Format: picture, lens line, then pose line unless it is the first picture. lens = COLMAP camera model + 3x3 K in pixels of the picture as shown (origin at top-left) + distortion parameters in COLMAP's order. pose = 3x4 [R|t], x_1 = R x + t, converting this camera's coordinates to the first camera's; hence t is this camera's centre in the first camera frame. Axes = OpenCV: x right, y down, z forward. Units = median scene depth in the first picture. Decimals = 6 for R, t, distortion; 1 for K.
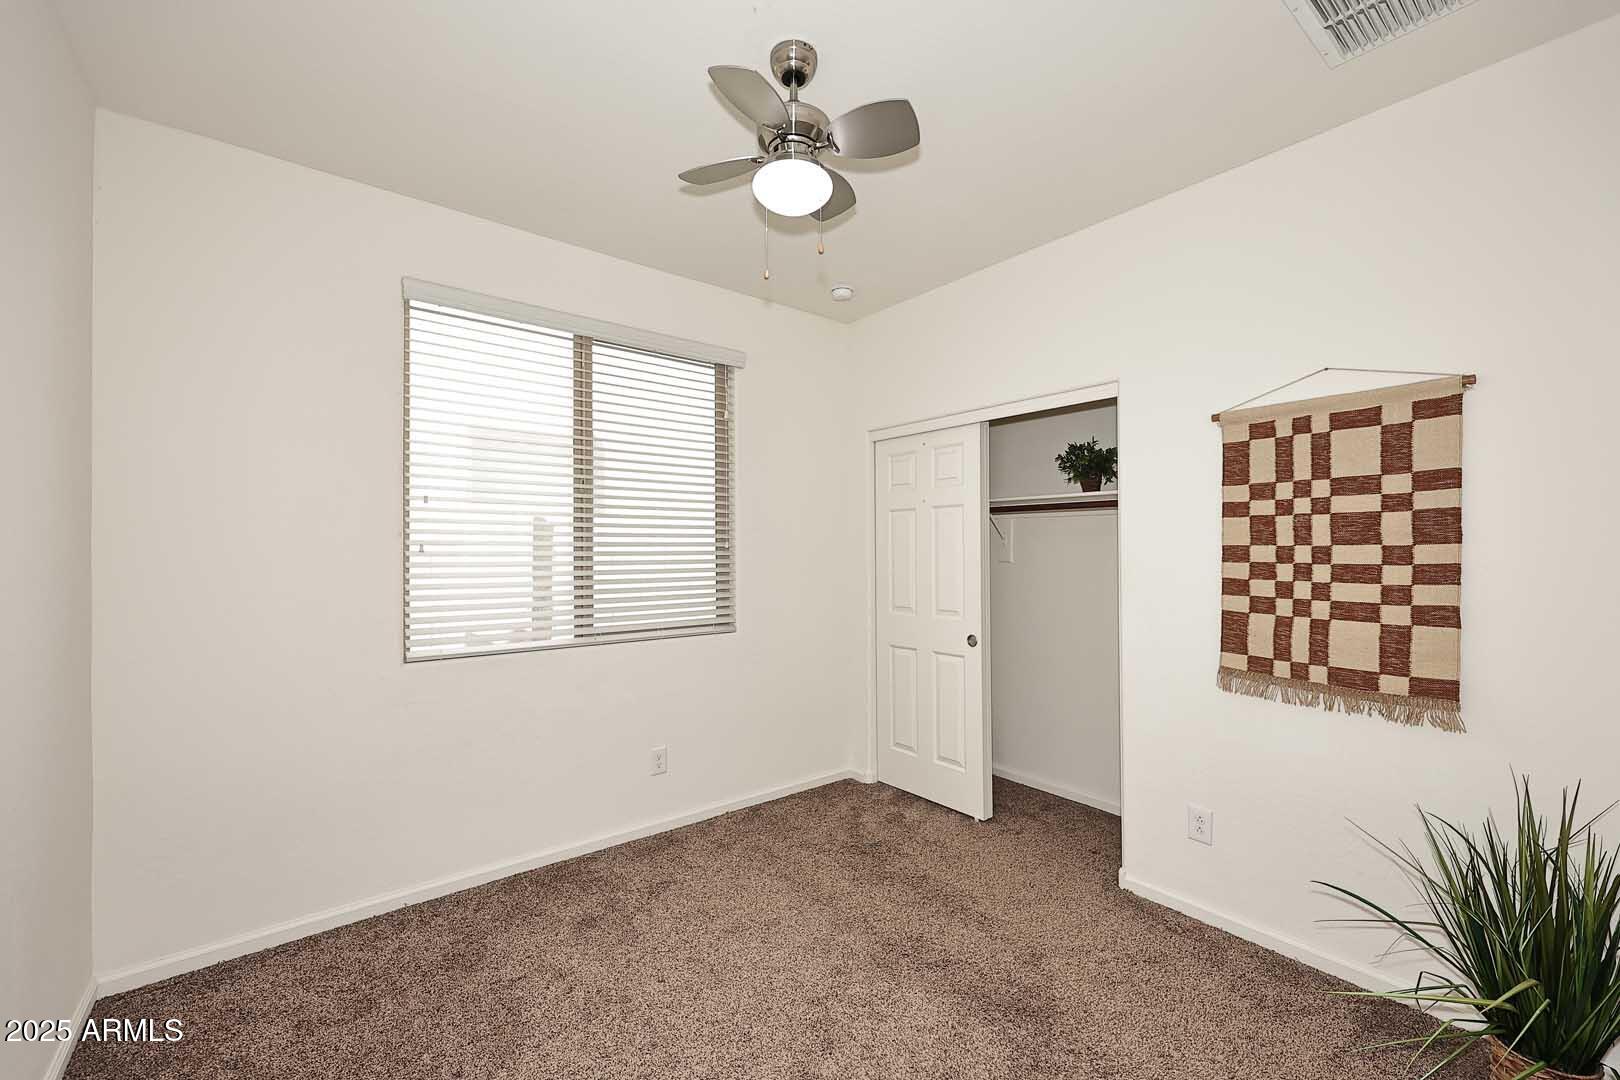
lens RADIAL K [[646.9, 0, 807.2], [0, 646.9, 548.3], [0, 0, 1]] dist [0.001994, 0.000158]
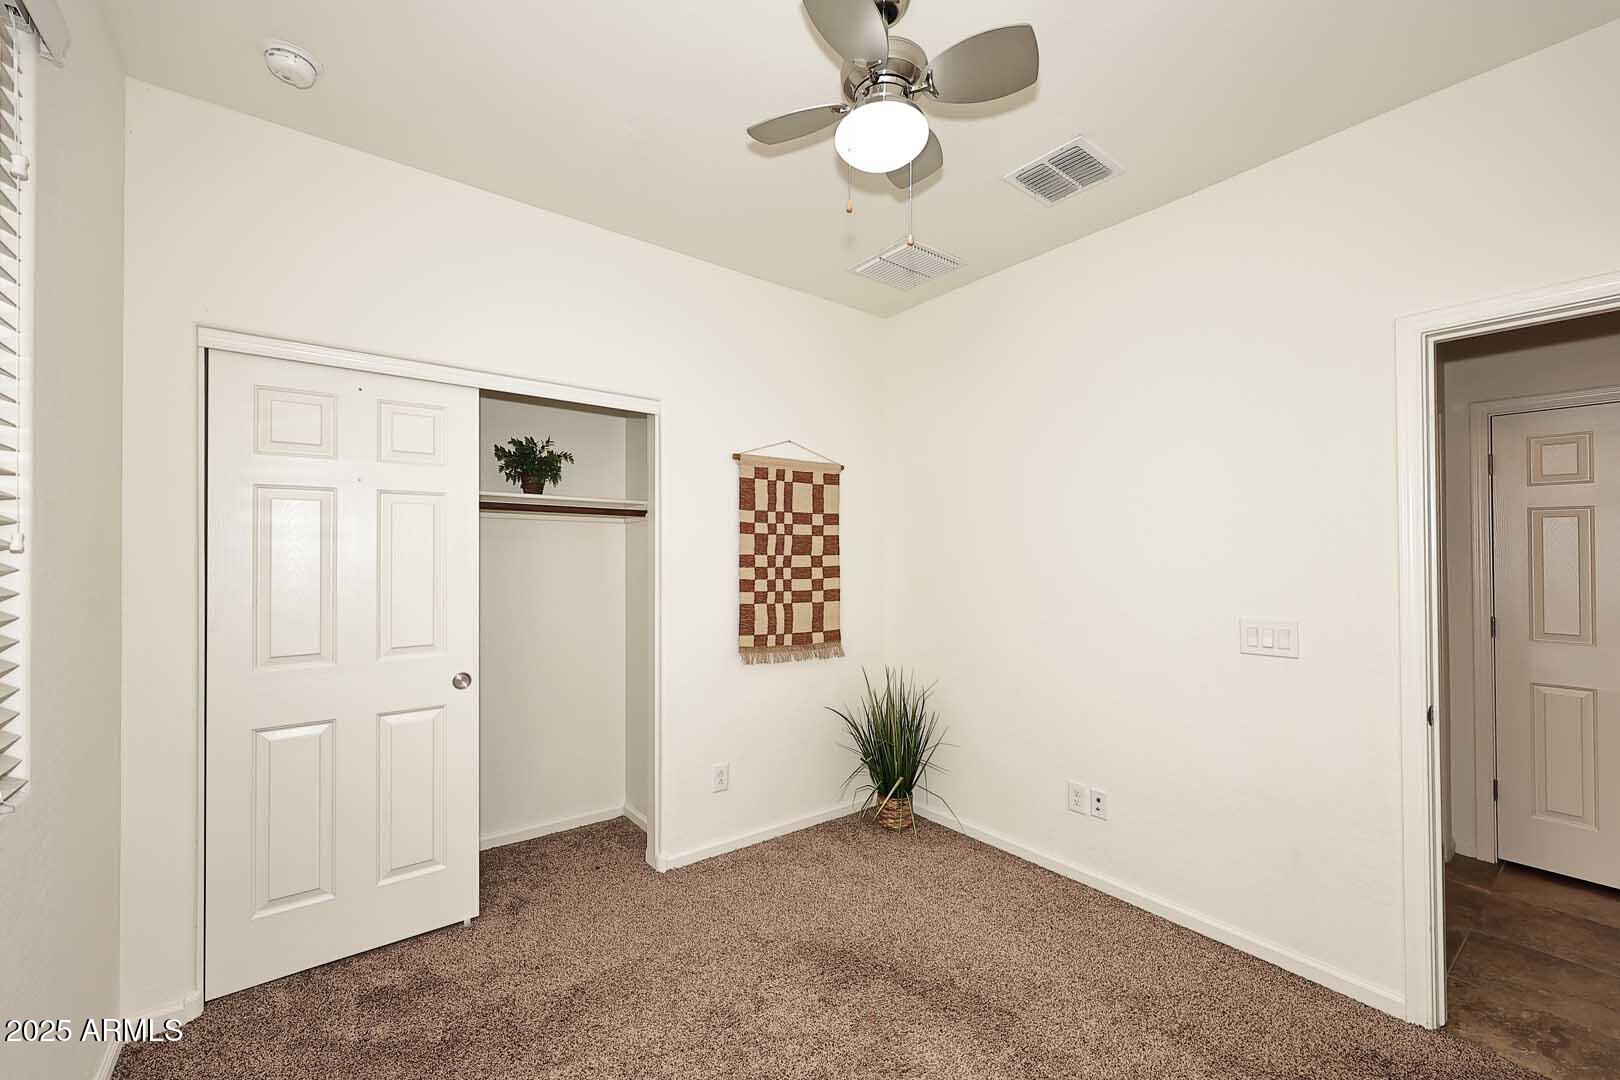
lens RADIAL K [[646.9, 0, 807.2], [0, 646.9, 548.3], [0, 0, 1]] dist [0.001994, 0.000158]
pose [[0.016924, 0.014977, 0.999745, -0.725270], [-0.005478, 0.999874, -0.014887, 0.001485], [-0.999842, -0.005225, 0.017004, 0.910830]]
